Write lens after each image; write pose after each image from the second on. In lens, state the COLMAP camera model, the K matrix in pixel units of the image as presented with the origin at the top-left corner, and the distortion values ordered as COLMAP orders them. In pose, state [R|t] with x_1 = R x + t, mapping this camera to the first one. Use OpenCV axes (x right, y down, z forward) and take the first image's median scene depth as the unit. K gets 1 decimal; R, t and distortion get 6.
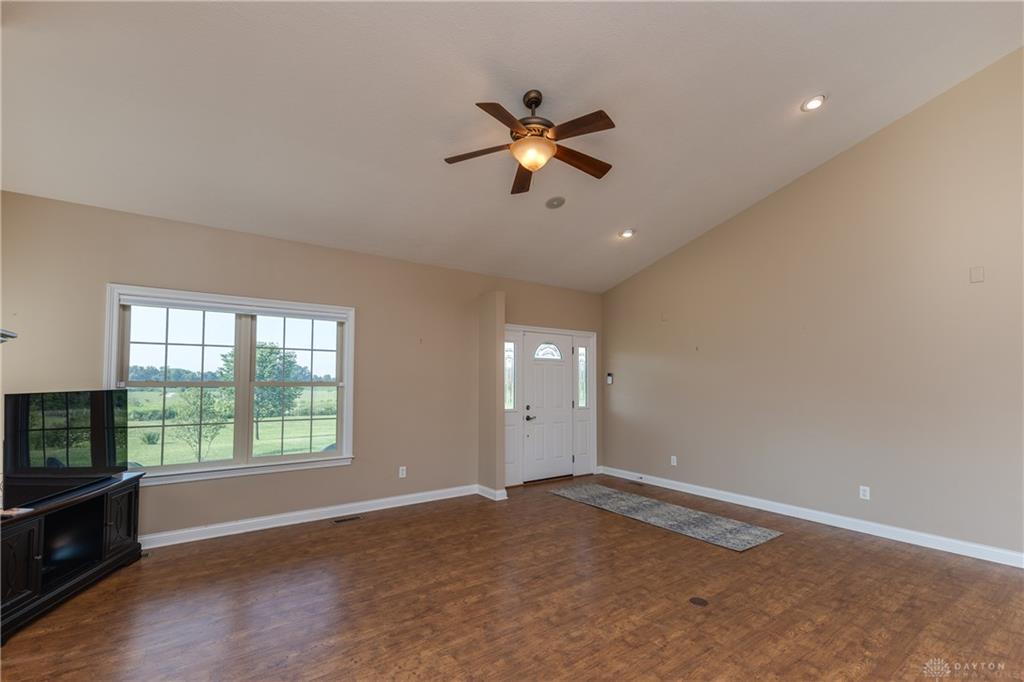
lens RADIAL K [[458.1, 0, 514.3], [0, 458.1, 360.5], [0, 0, 1]] dist [0.013436, 0.000136]
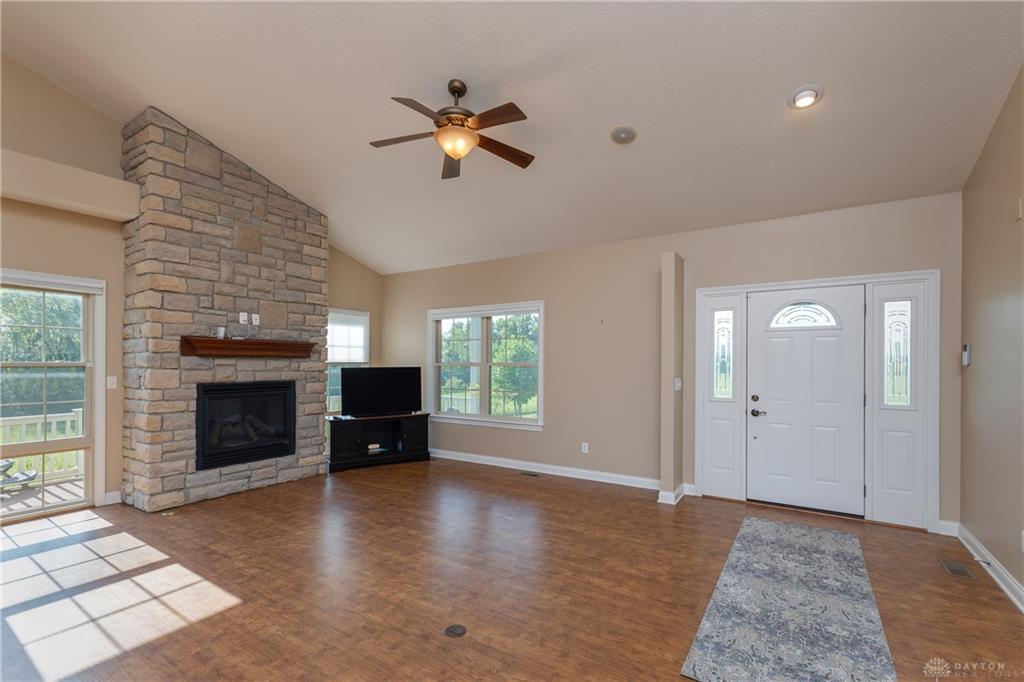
lens RADIAL K [[458.1, 0, 514.3], [0, 458.1, 360.5], [0, 0, 1]] dist [0.013436, 0.000136]
pose [[0.355710, -0.008500, -0.934558, 0.782562], [0.043251, 0.999037, 0.007376, 0.030473], [0.933595, -0.043045, 0.355735, 0.541442]]
